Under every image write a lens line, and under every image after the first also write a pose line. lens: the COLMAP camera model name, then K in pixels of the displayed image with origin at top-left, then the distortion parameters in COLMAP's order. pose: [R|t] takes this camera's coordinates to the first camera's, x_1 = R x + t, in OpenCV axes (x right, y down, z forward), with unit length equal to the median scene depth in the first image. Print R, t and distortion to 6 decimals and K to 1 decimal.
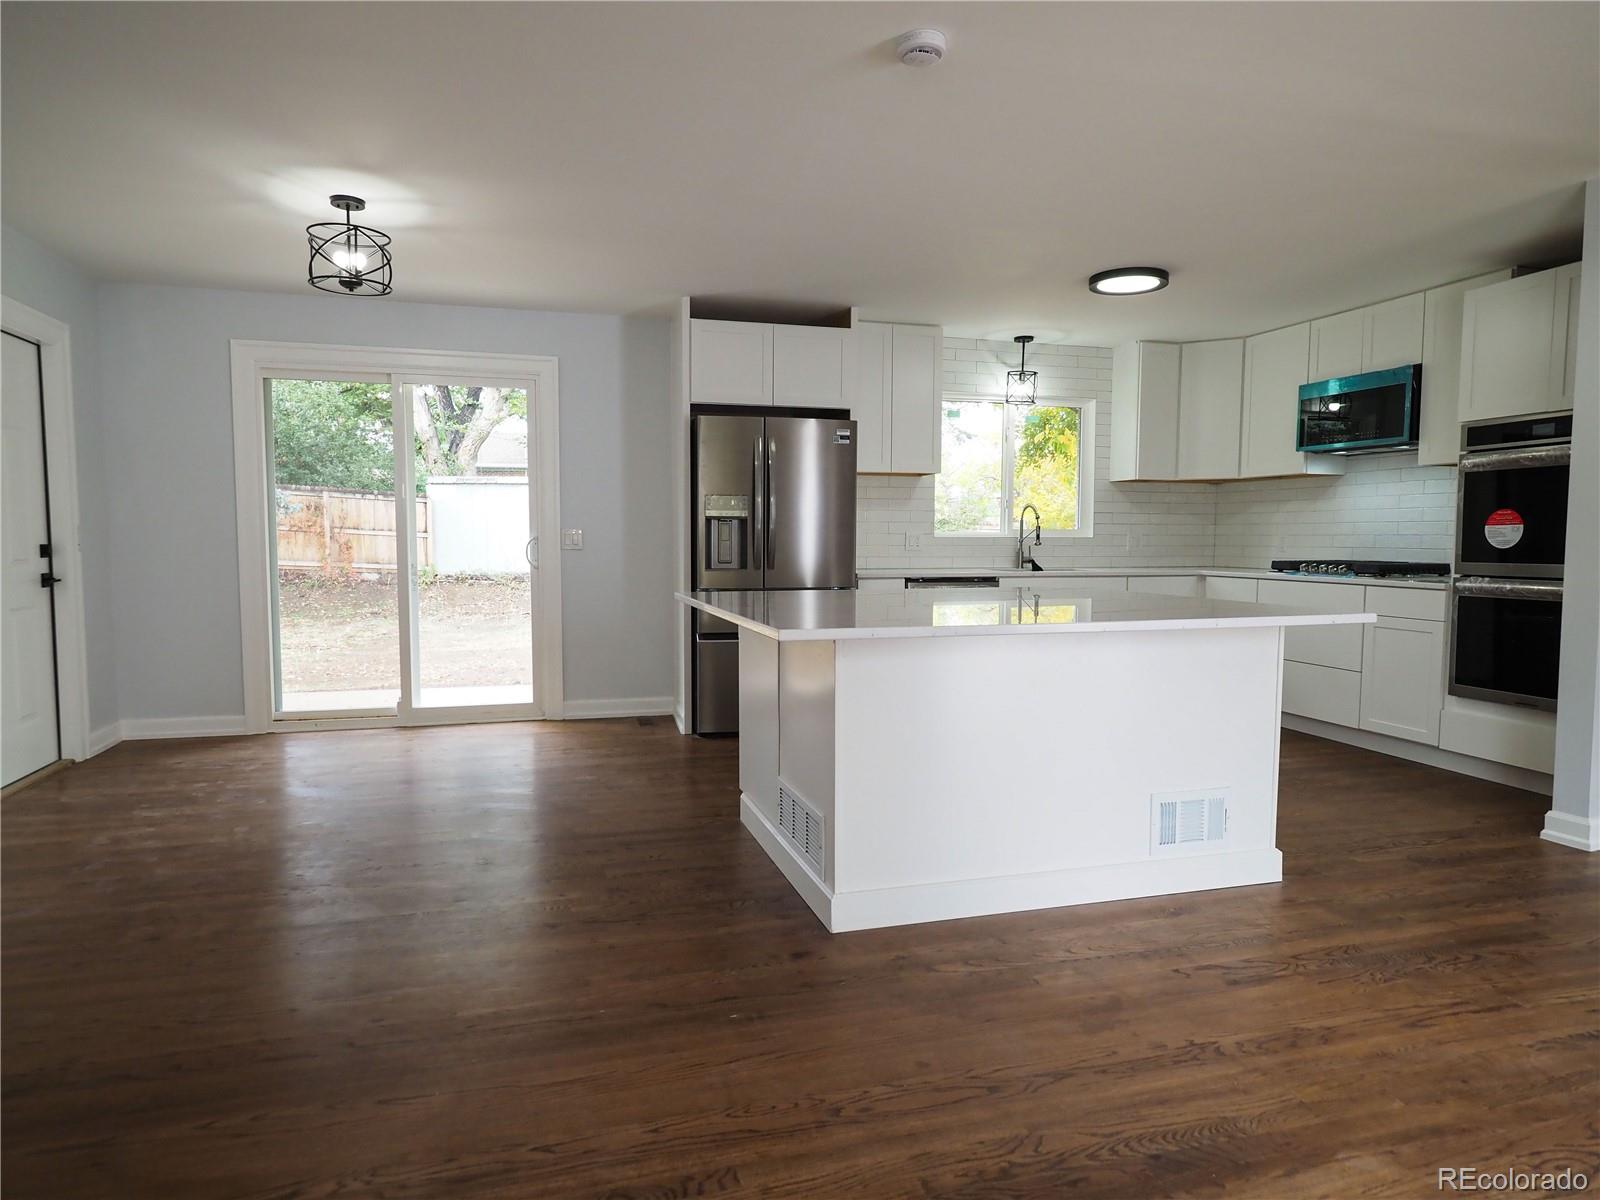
lens RADIAL K [[951.7, 0, 794.8], [0, 951.7, 603.6], [0, 0, 1]] dist [0.006057, -0.002550]
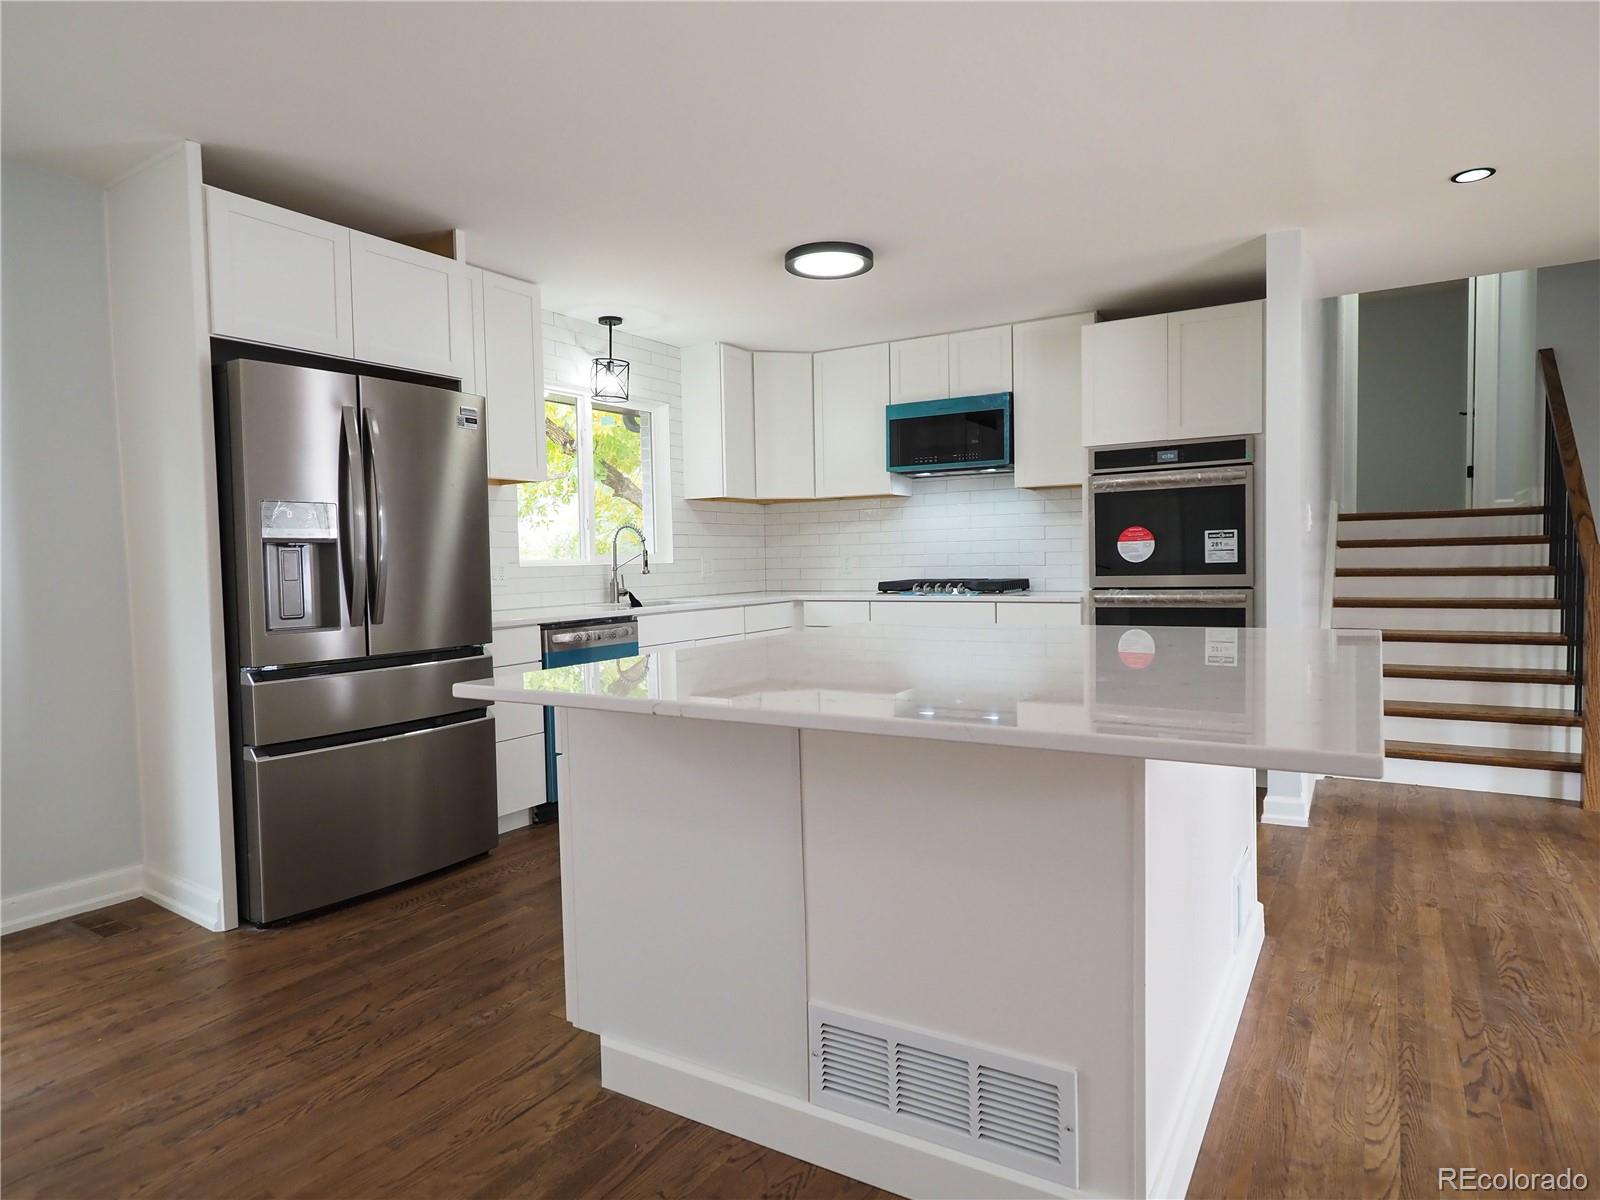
lens RADIAL K [[951.7, 0, 794.8], [0, 951.7, 603.6], [0, 0, 1]] dist [0.006057, -0.002550]
pose [[0.744275, -0.051010, 0.665922, -0.233105], [0.071282, 0.997451, -0.003264, -0.028302], [-0.664058, 0.049898, 0.746014, 0.362277]]
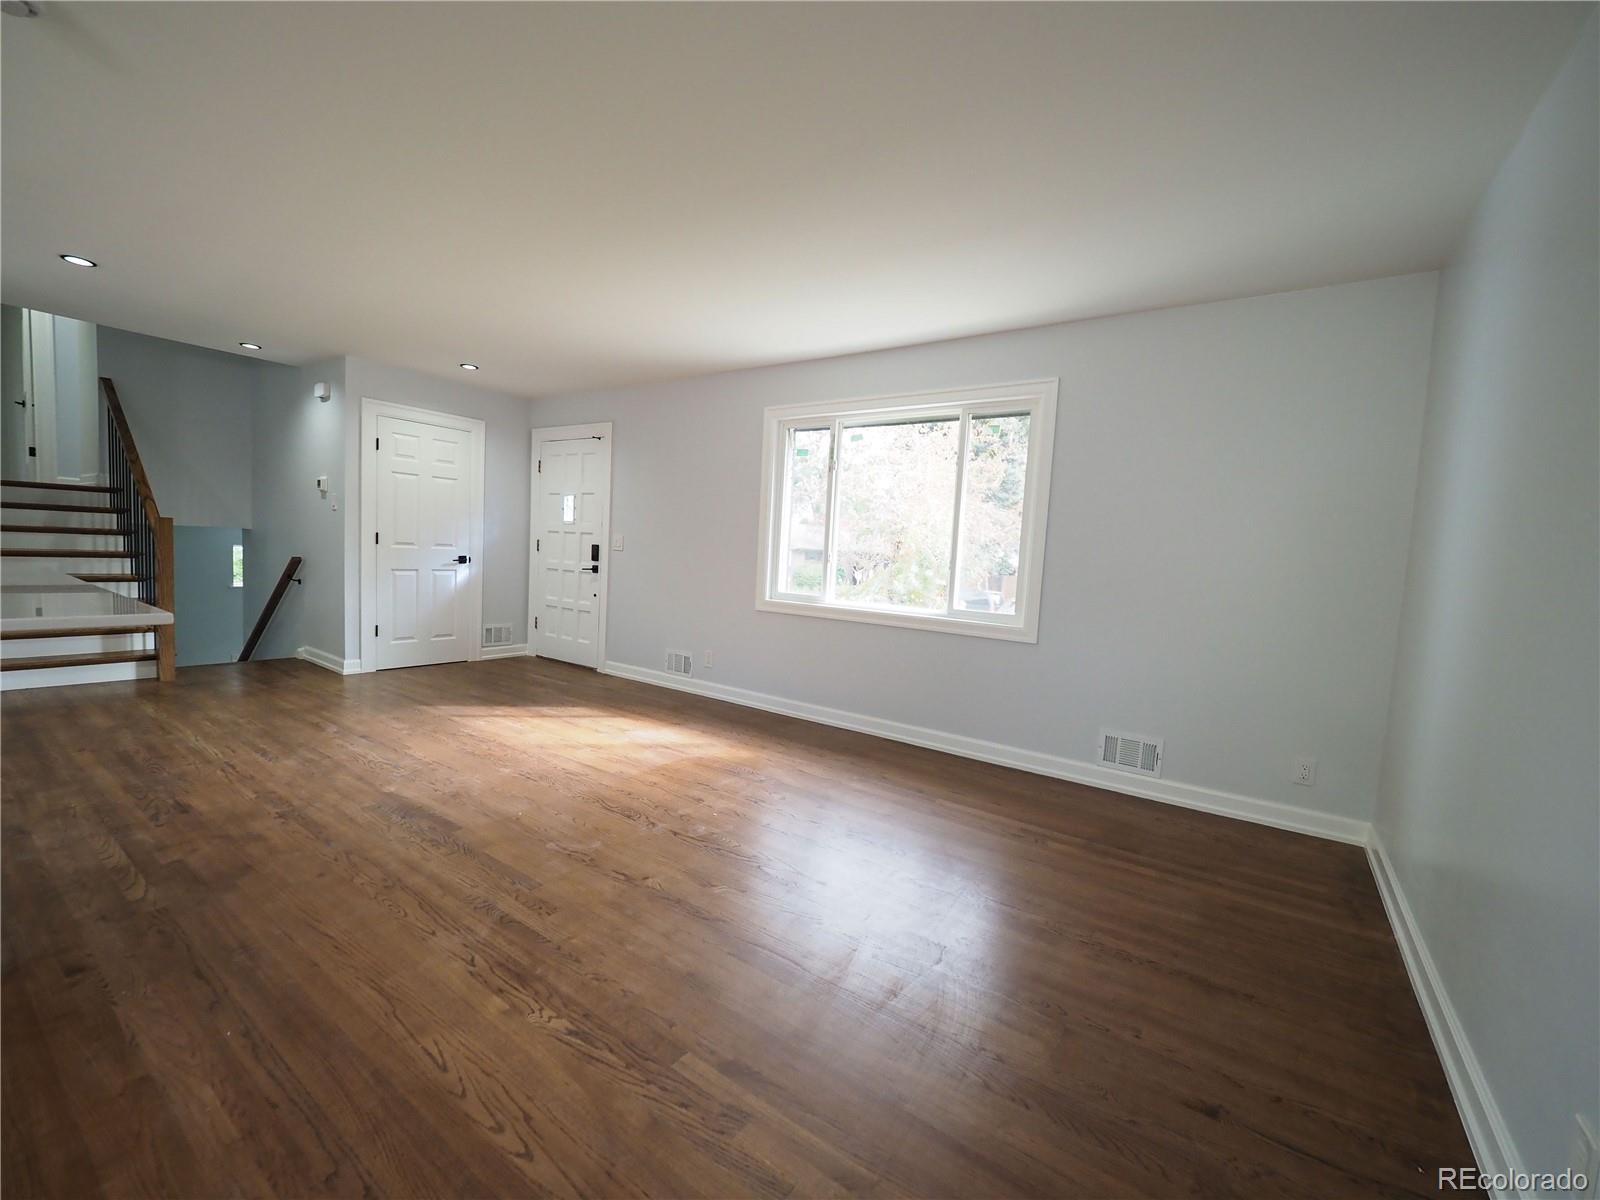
lens RADIAL K [[672.9, 0, 777.4], [0, 672.9, 602.3], [0, 0, 1]] dist [0.001136, 0.000192]
pose [[-0.600219, -0.099585, 0.793612, -0.427114], [0.001746, 0.992053, 0.125806, -0.031418], [-0.799834, 0.076897, -0.595276, 0.393719]]
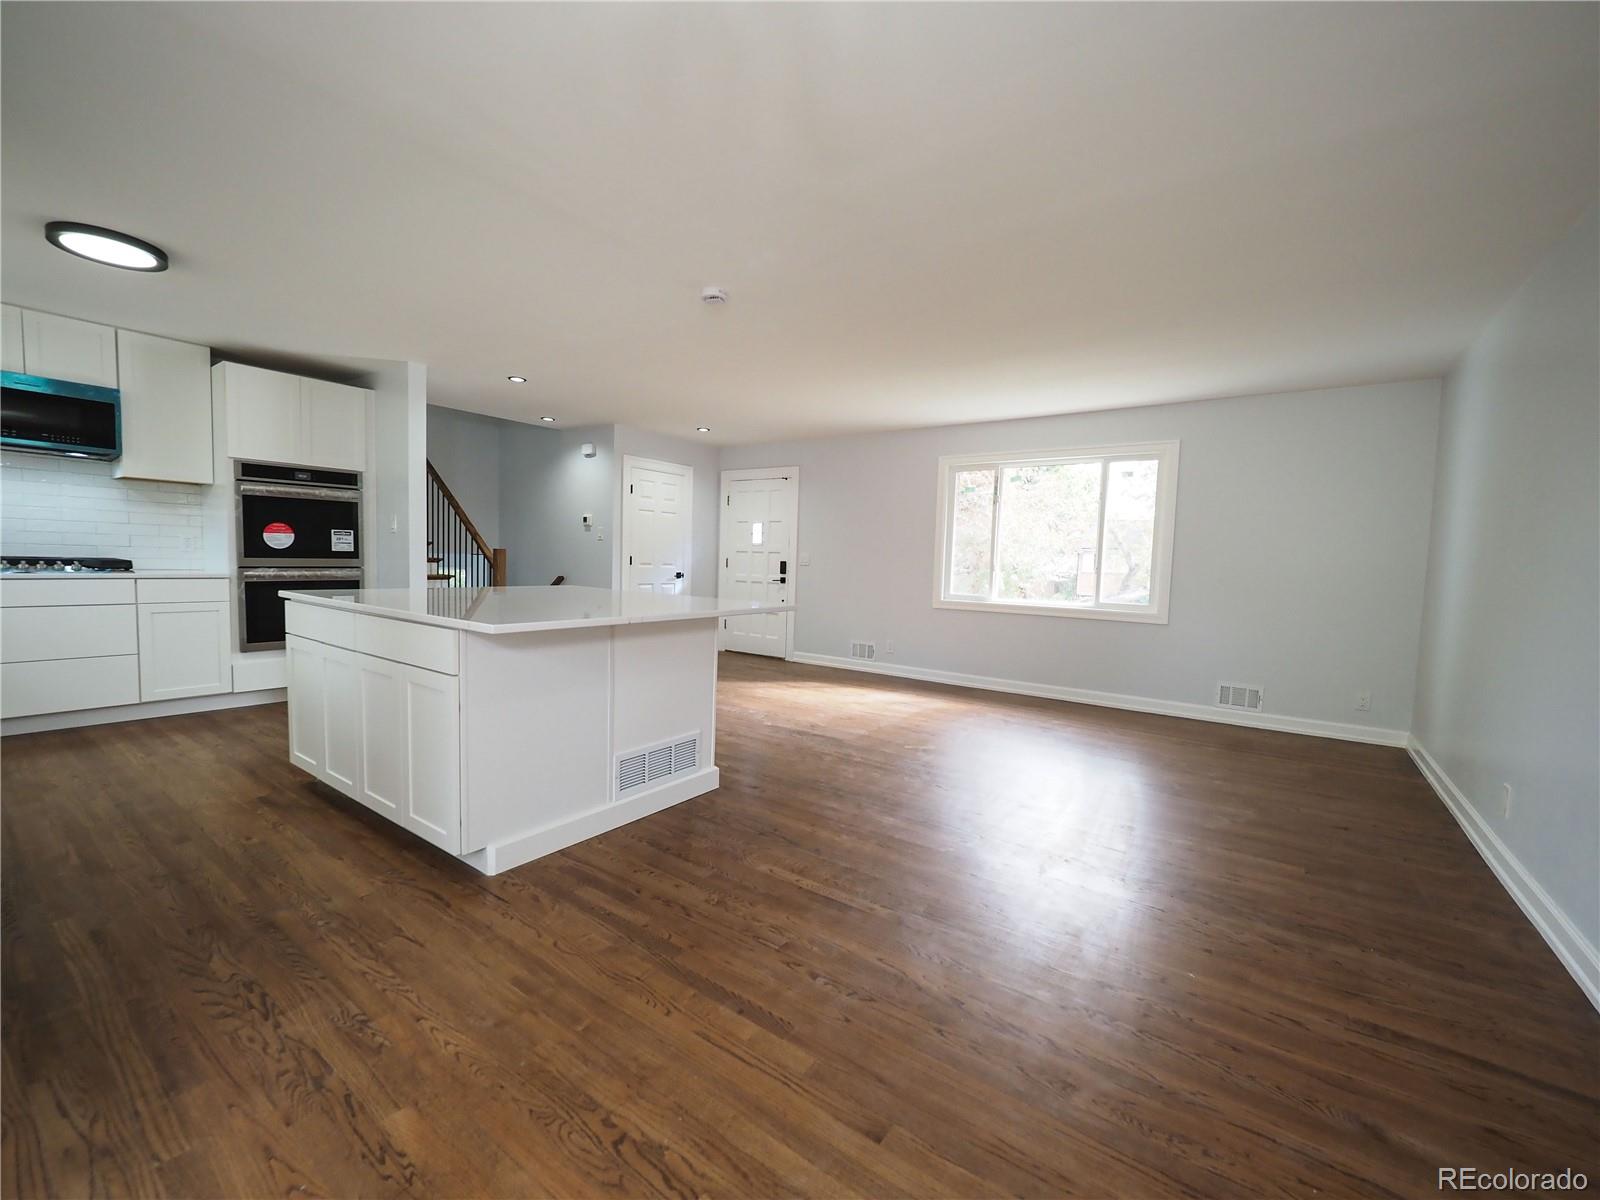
lens RADIAL K [[672.9, 0, 777.4], [0, 672.9, 602.3], [0, 0, 1]] dist [0.001136, 0.000192]
pose [[-0.594345, -0.075199, 0.800687, -0.493301], [0.025063, 0.993403, 0.111902, -0.059445], [-0.803820, 0.086576, -0.588539, 0.816445]]
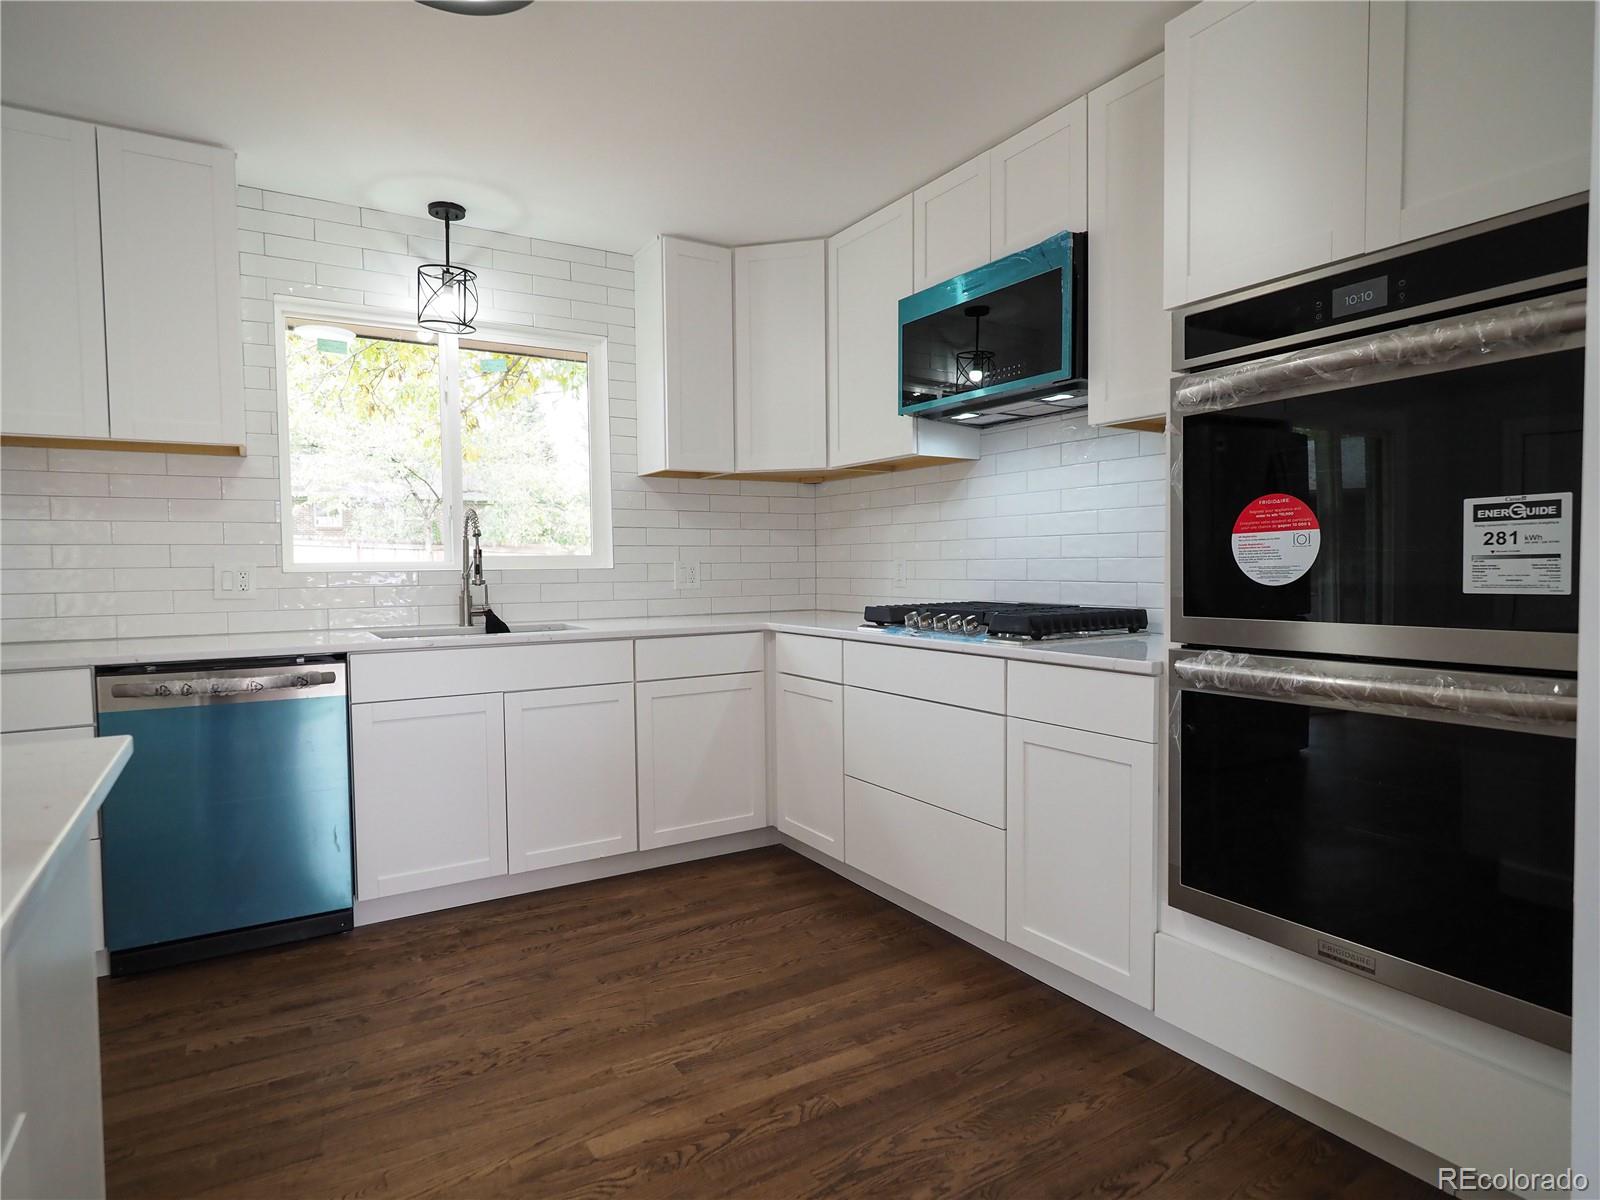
lens RADIAL K [[901.6, 0, 786.1], [0, 901.6, 607.9], [0, 0, 1]] dist [-0.001441, -0.001468]
pose [[0.965752, -0.026534, 0.258106, 0.346376], [0.032728, 0.999270, -0.019729, -0.038241], [-0.257394, 0.027500, 0.965915, 0.542019]]
